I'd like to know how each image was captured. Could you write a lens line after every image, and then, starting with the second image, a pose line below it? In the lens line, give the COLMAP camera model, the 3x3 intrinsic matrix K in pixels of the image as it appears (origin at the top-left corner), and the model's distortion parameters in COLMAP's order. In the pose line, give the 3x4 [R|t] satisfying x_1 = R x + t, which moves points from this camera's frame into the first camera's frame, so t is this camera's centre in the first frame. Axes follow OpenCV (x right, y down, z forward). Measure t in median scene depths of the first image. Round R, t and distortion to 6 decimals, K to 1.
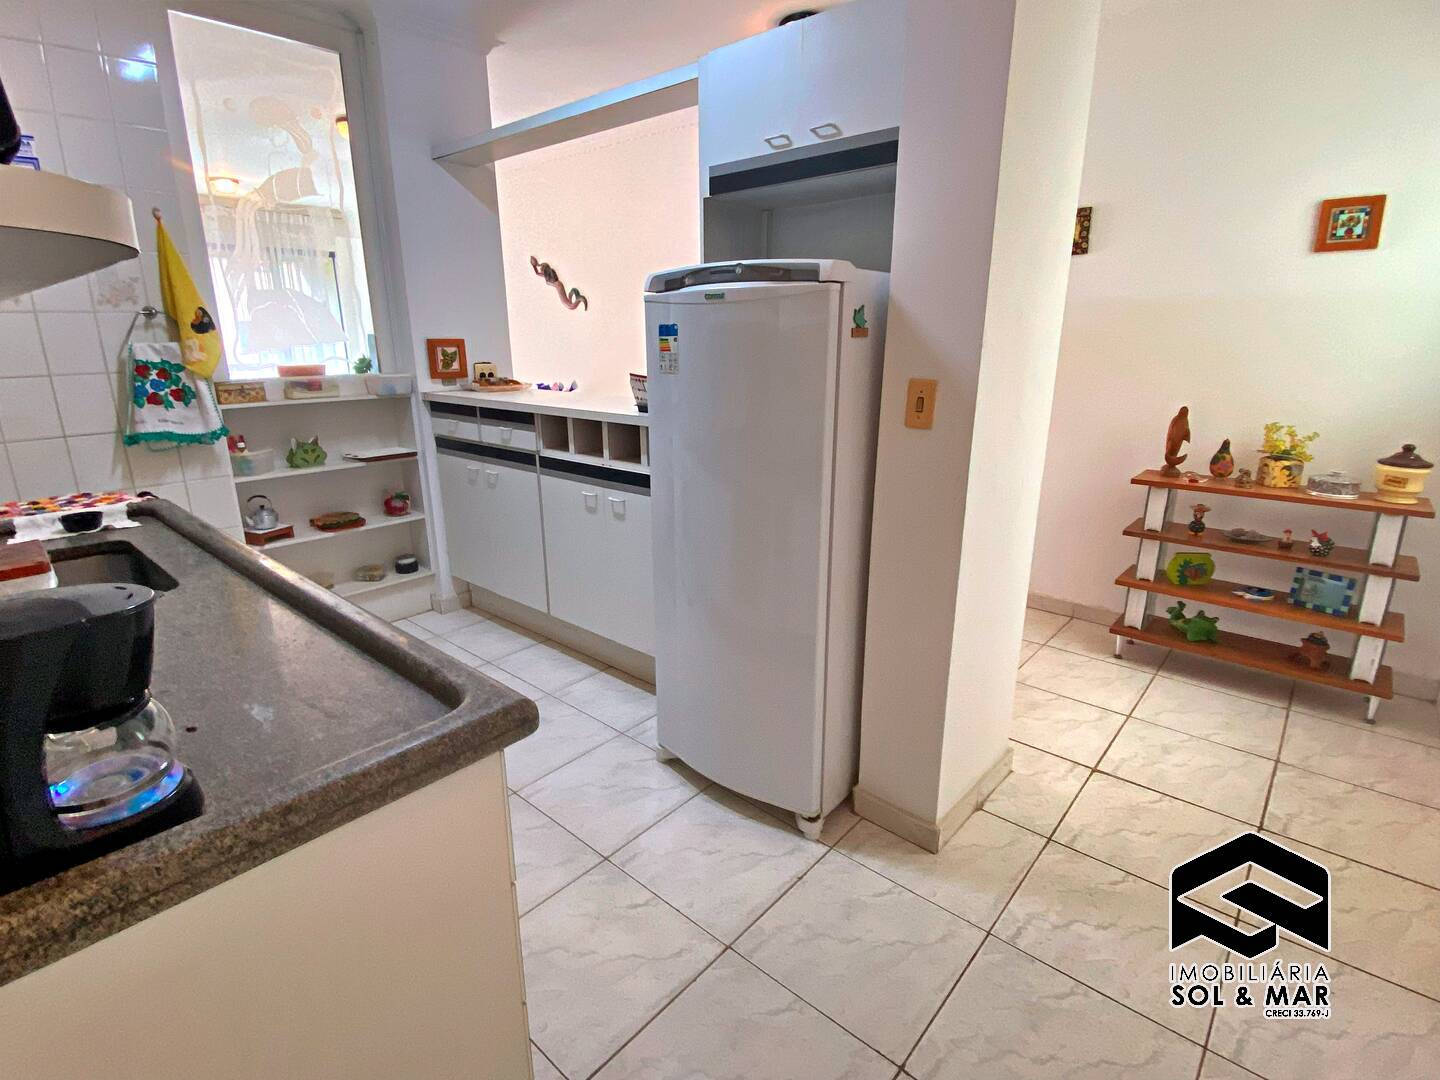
lens RADIAL K [[713.2, 0, 728.3], [0, 713.2, 537.5], [0, 0, 1]] dist [-0.004351, -0.003430]
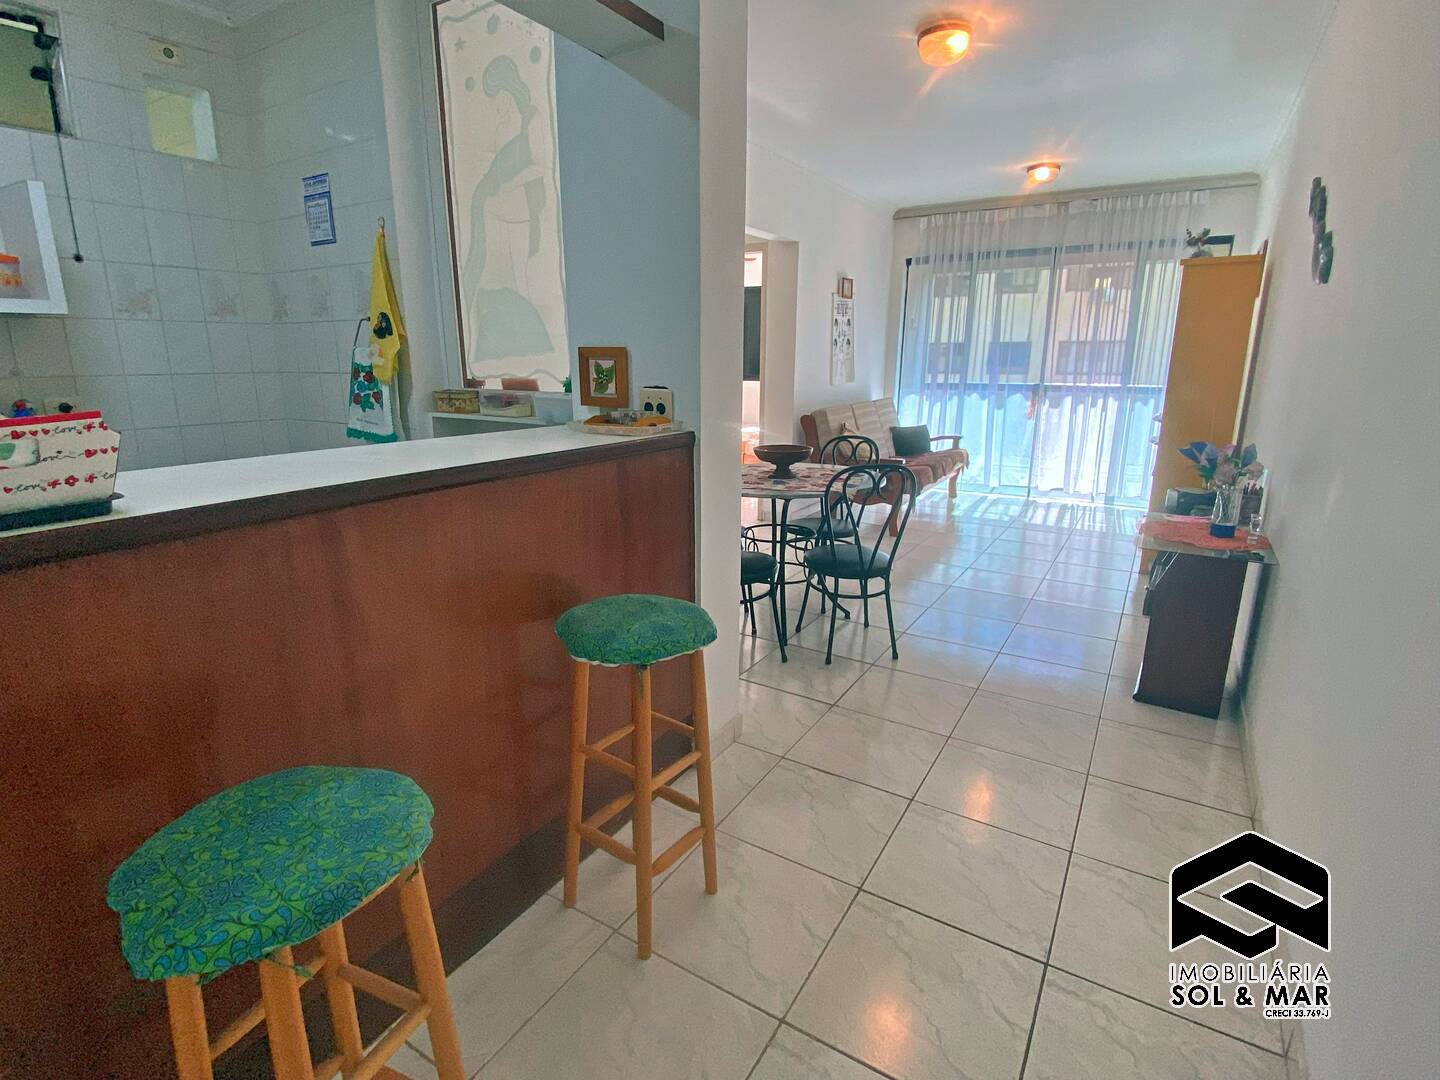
lens RADIAL K [[713.2, 0, 737.3], [0, 713.2, 502.1], [0, 0, 1]] dist [-0.004351, -0.003430]
pose [[0.174359, 0.211751, -0.961645, 0.319620], [-0.273023, 0.948710, 0.159400, -0.326348], [0.946075, 0.234758, 0.223229, 1.161903]]
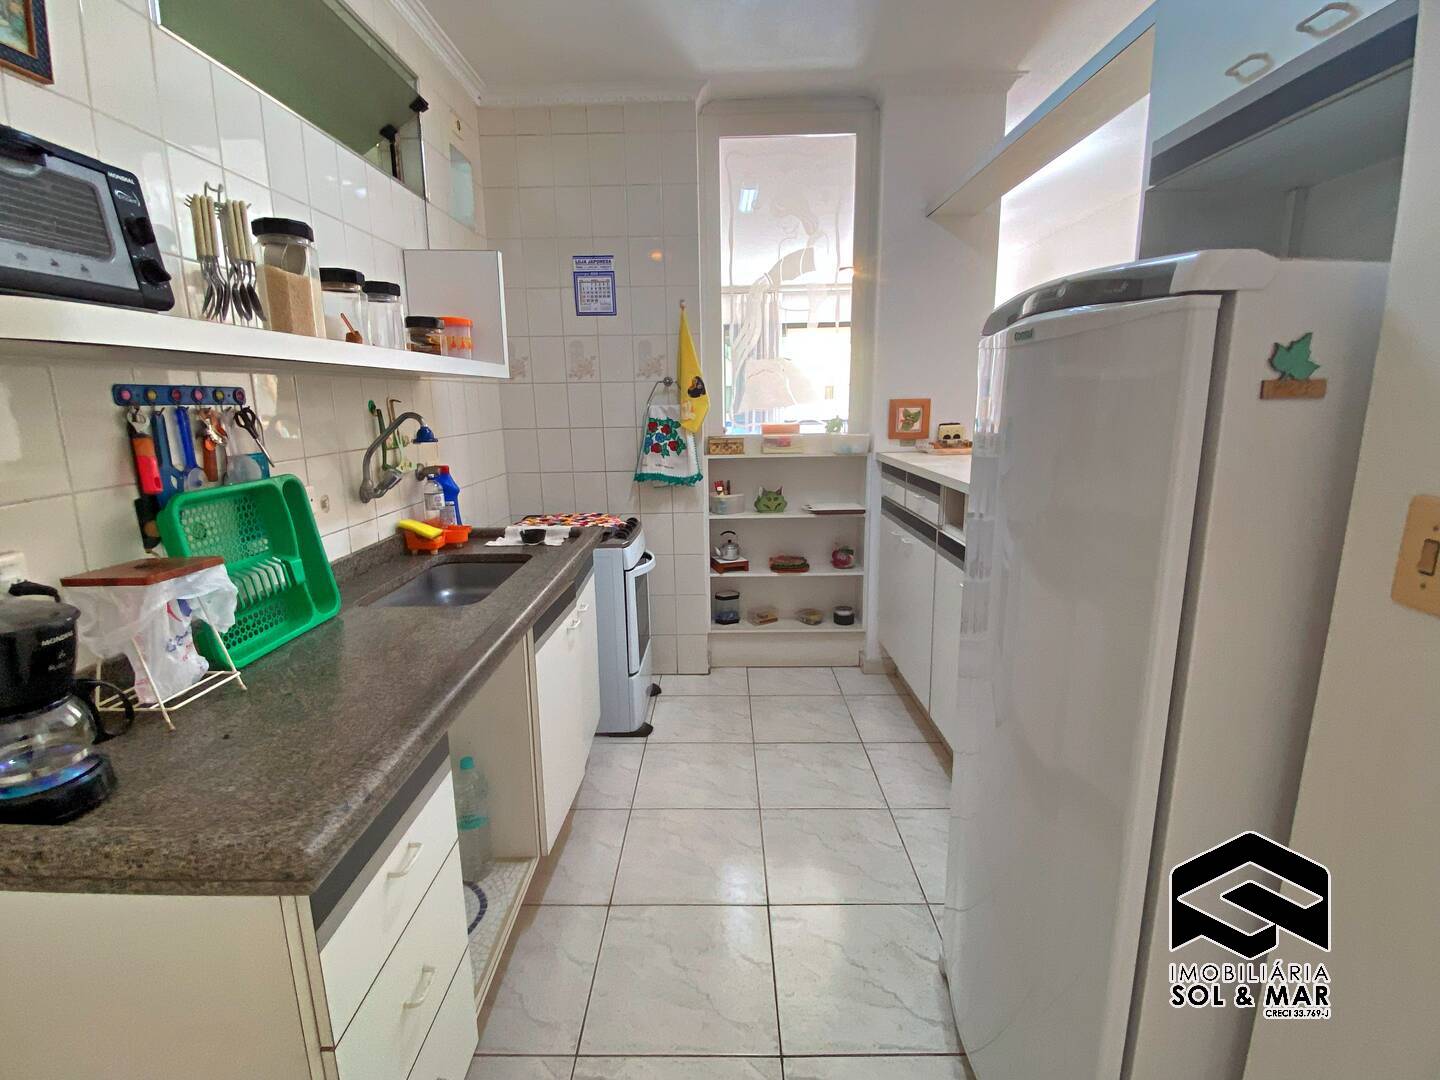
lens RADIAL K [[674.5, 0, 720.9], [0, 674.5, 544.6], [0, 0, 1]] dist [-0.012292, -0.006991]
pose [[0.648056, 0.152069, -0.746256, 0.175599], [-0.191583, 0.980904, 0.033513, -0.075721], [0.737102, 0.121252, 0.664815, 0.257454]]
